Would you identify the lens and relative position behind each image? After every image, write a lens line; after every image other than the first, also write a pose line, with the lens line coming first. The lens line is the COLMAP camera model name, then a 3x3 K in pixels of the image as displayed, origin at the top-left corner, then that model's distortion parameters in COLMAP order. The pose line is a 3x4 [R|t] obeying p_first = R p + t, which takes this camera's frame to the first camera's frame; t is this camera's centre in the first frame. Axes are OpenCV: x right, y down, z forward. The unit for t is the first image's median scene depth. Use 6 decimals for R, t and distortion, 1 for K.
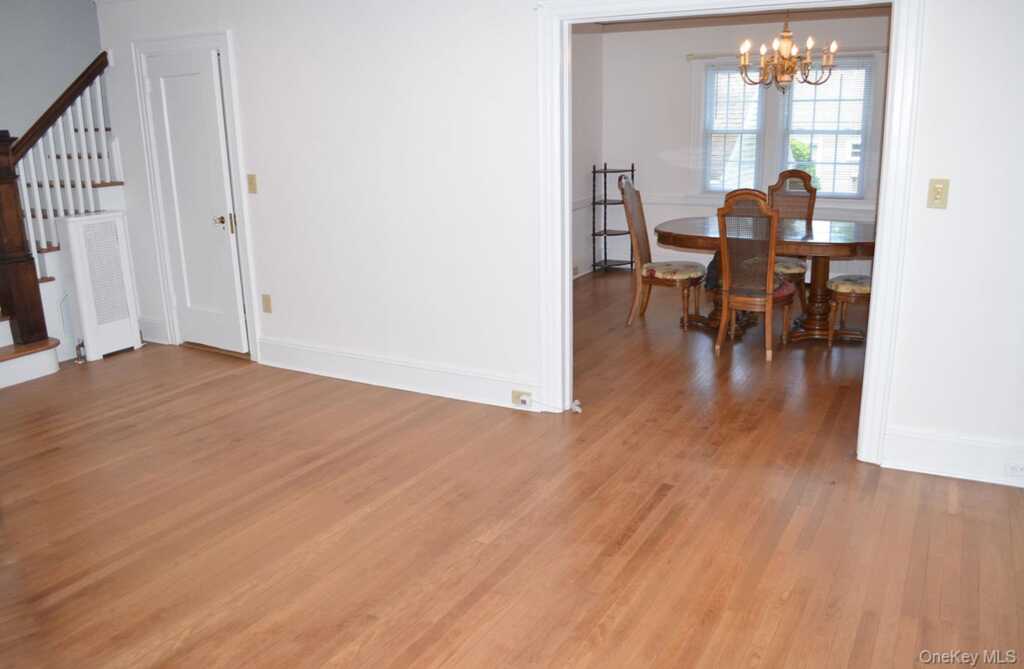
lens RADIAL K [[807.6, 0, 520.2], [0, 807.6, 333.8], [0, 0, 1]] dist [-0.046916, 0.004281]
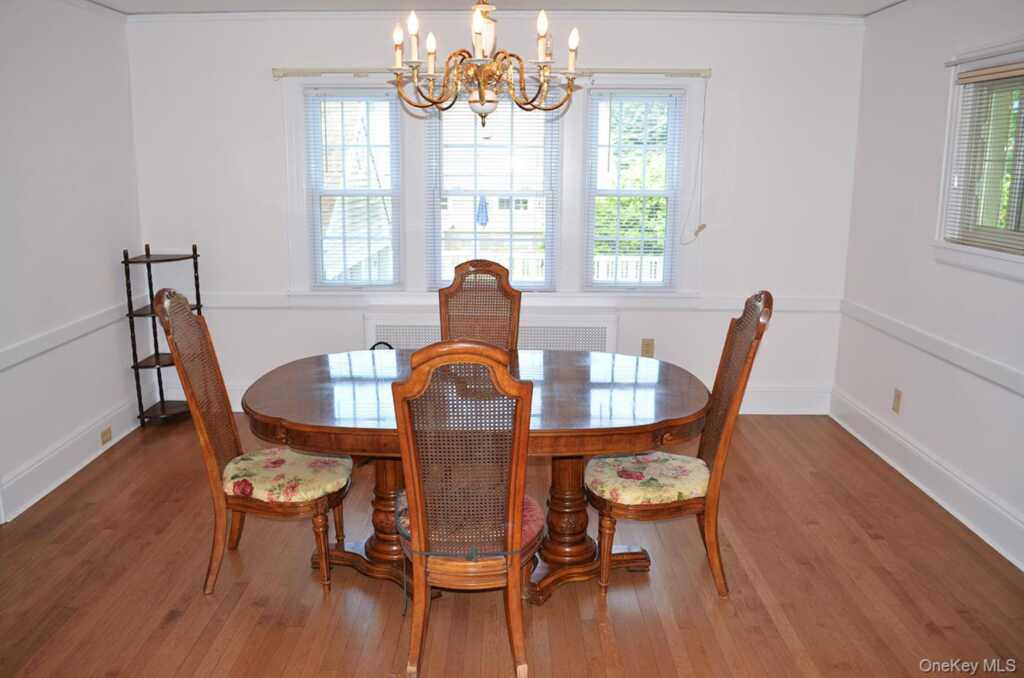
lens RADIAL K [[816.6, 0, 509.0], [0, 816.6, 338.5], [0, 0, 1]] dist [-0.067435, 0.008661]
pose [[0.883408, -0.078953, 0.461906, 0.081493], [0.105005, 0.993991, -0.030922, -0.126981], [-0.456689, 0.075819, 0.886390, 0.465770]]
